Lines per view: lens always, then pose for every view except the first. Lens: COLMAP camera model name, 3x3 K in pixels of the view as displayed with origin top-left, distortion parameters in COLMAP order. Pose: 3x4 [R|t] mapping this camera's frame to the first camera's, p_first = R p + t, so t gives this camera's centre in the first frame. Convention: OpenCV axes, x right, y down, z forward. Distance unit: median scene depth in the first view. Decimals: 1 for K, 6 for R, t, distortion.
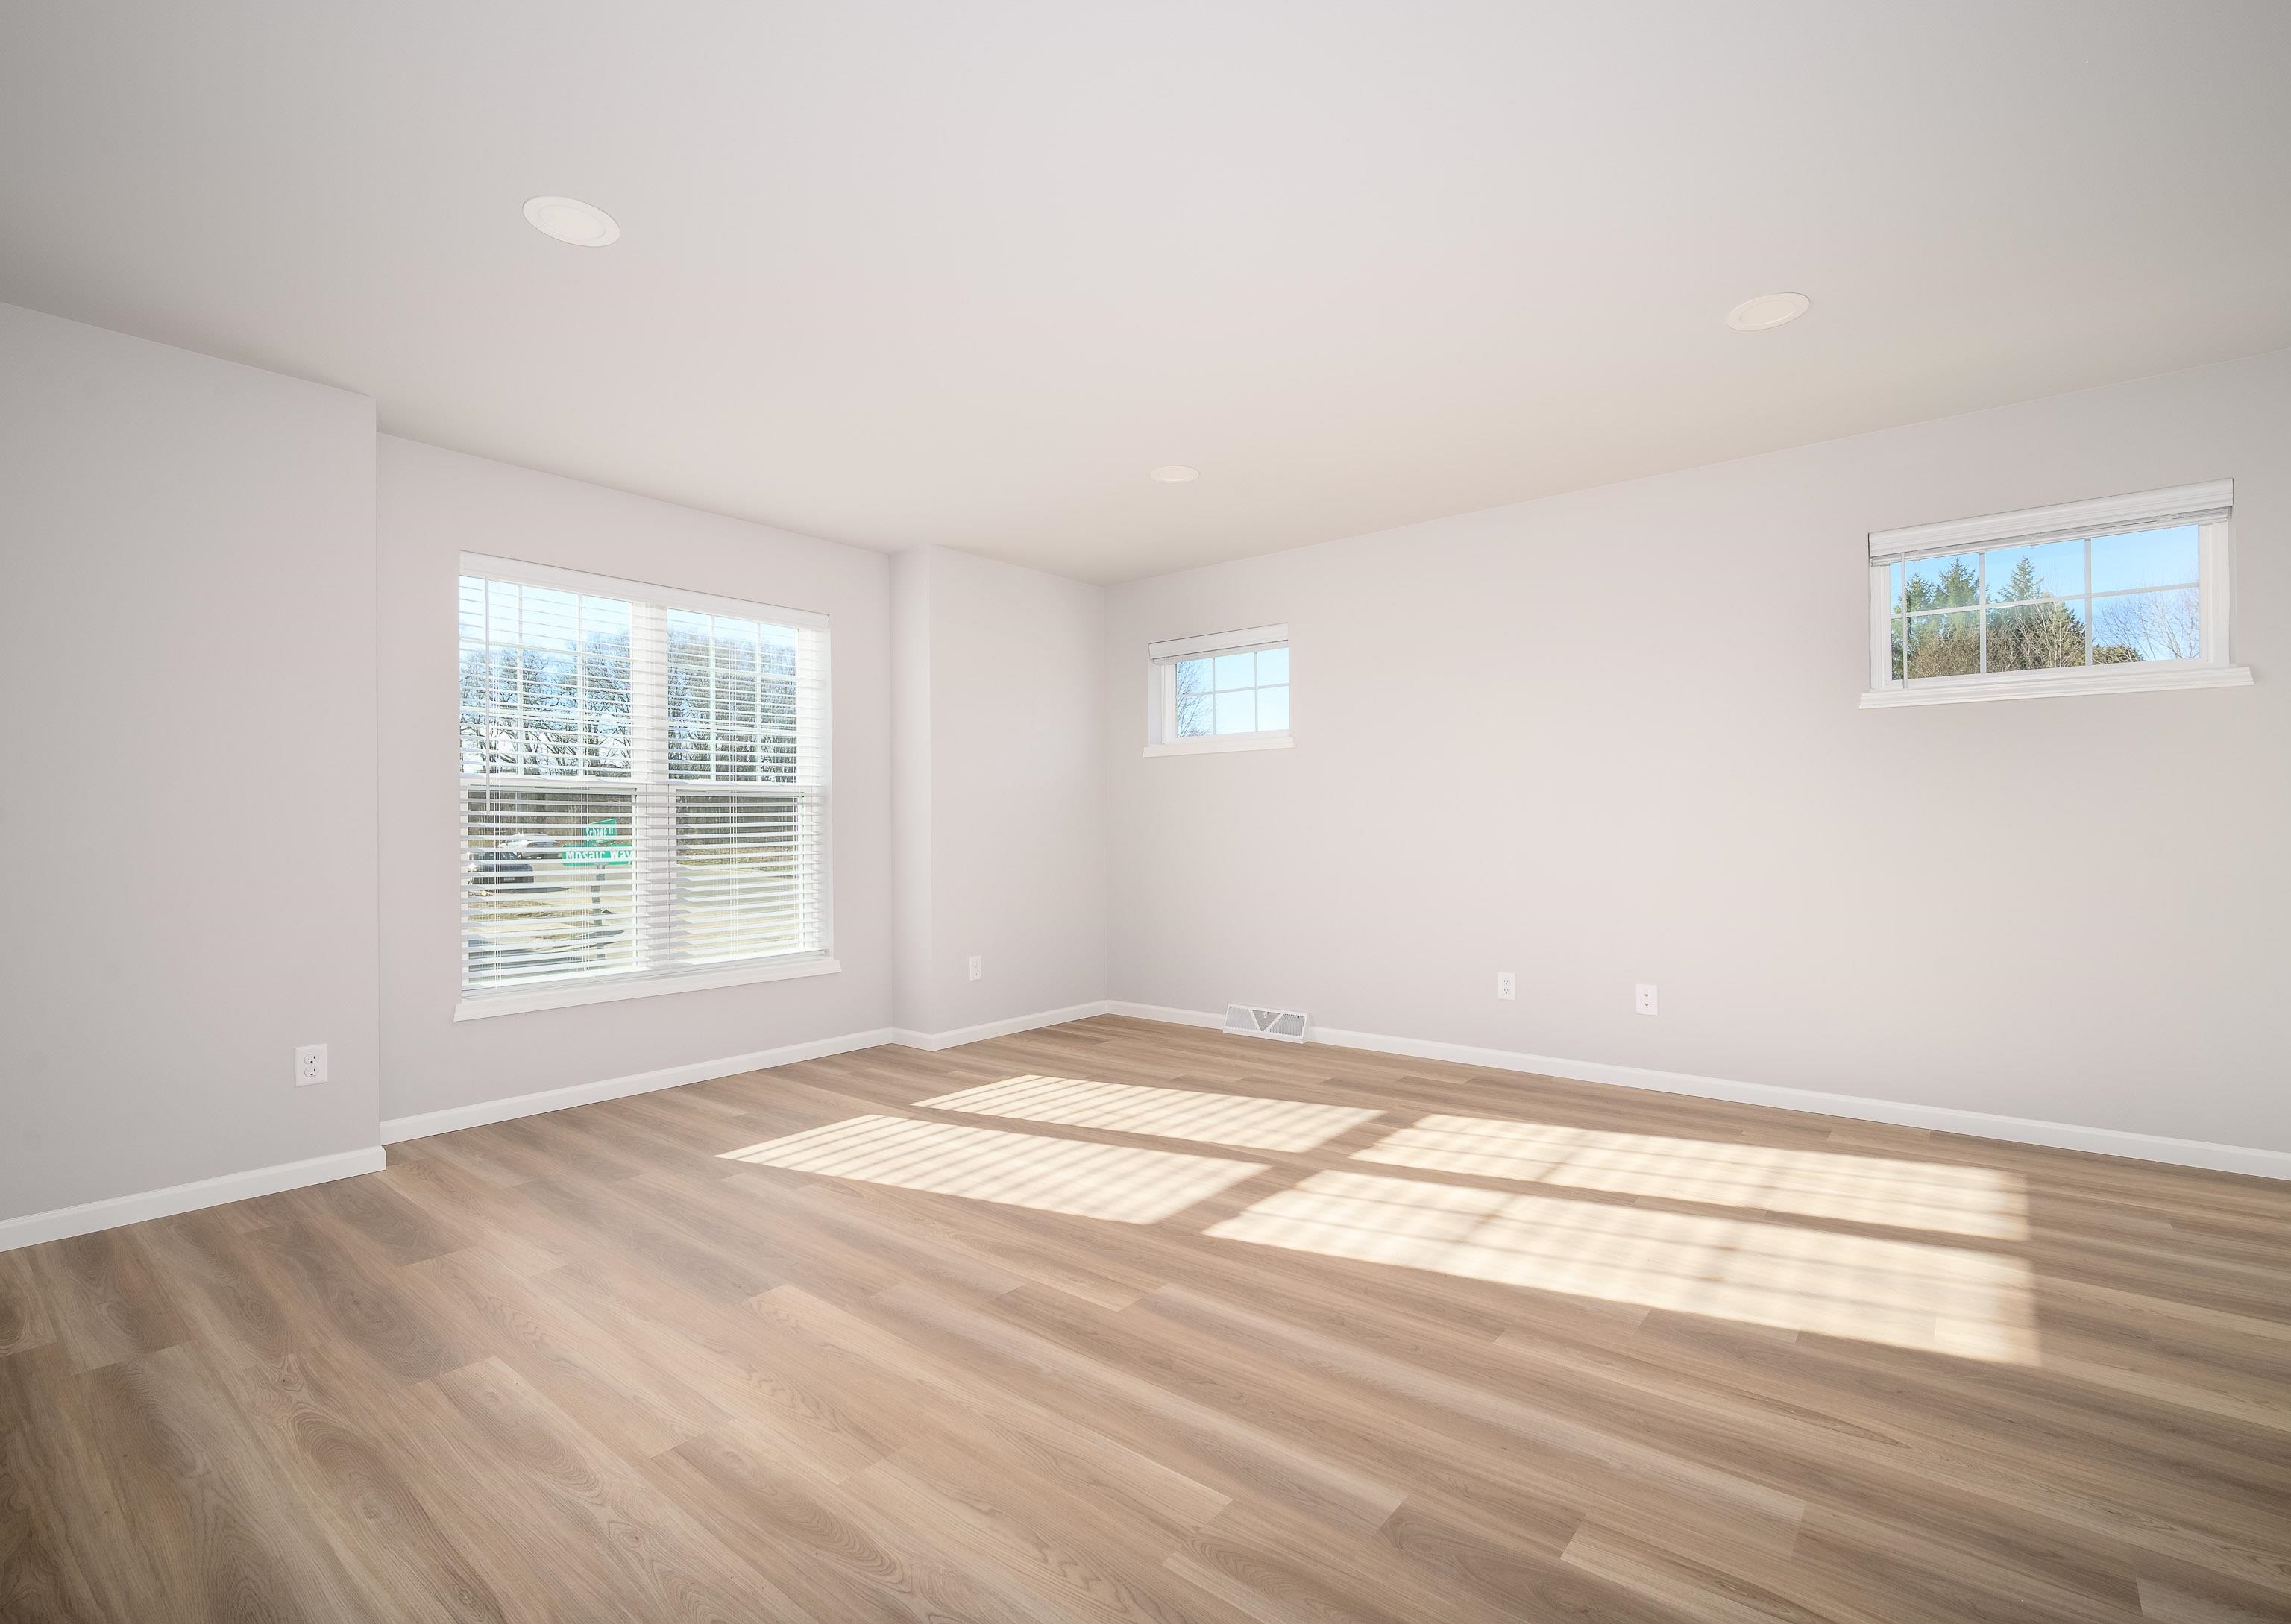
lens RADIAL K [[992.6, 0, 1143.8], [0, 992.6, 822.9], [0, 0, 1]] dist [0.004441, -0.000066]
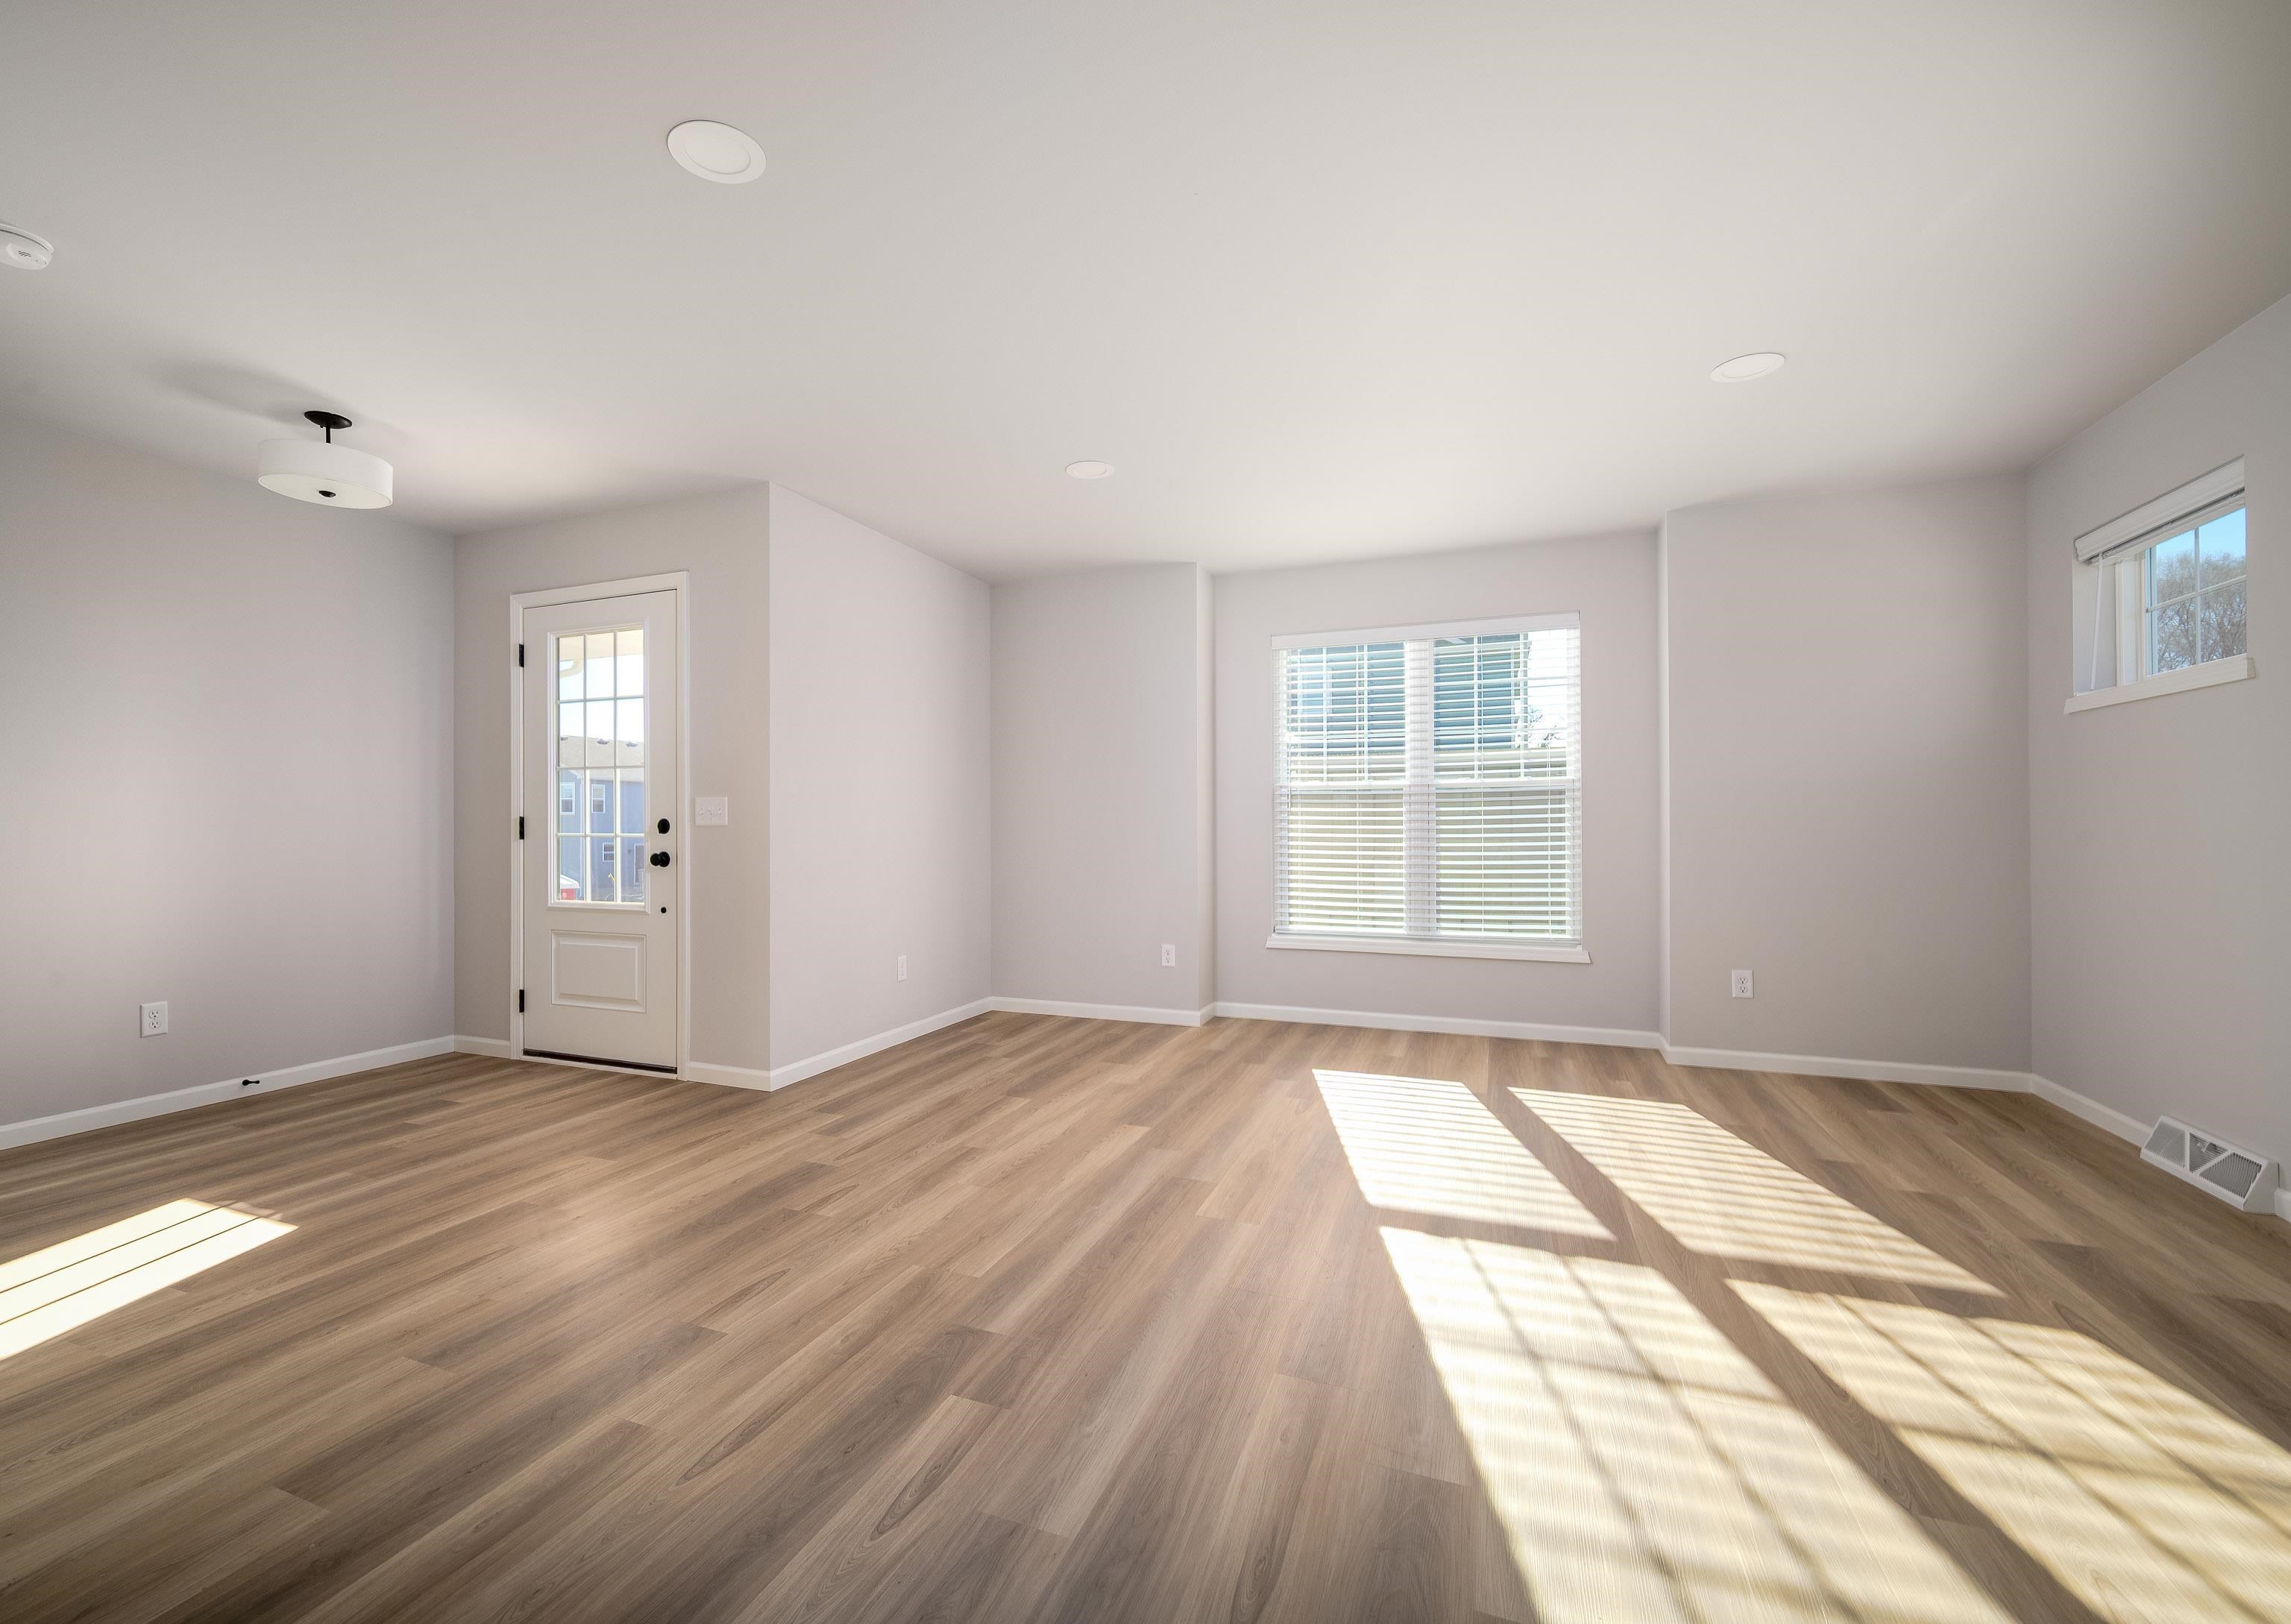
lens RADIAL K [[1009.6, 0, 1143.0], [0, 1009.6, 811.9], [0, 0, 1]] dist [0.004981, 0.000261]
pose [[0.317478, -0.006362, -0.948244, 0.686413], [0.004627, 0.999976, -0.005160, 0.000509], [0.948254, -0.002749, 0.317499, 0.327469]]
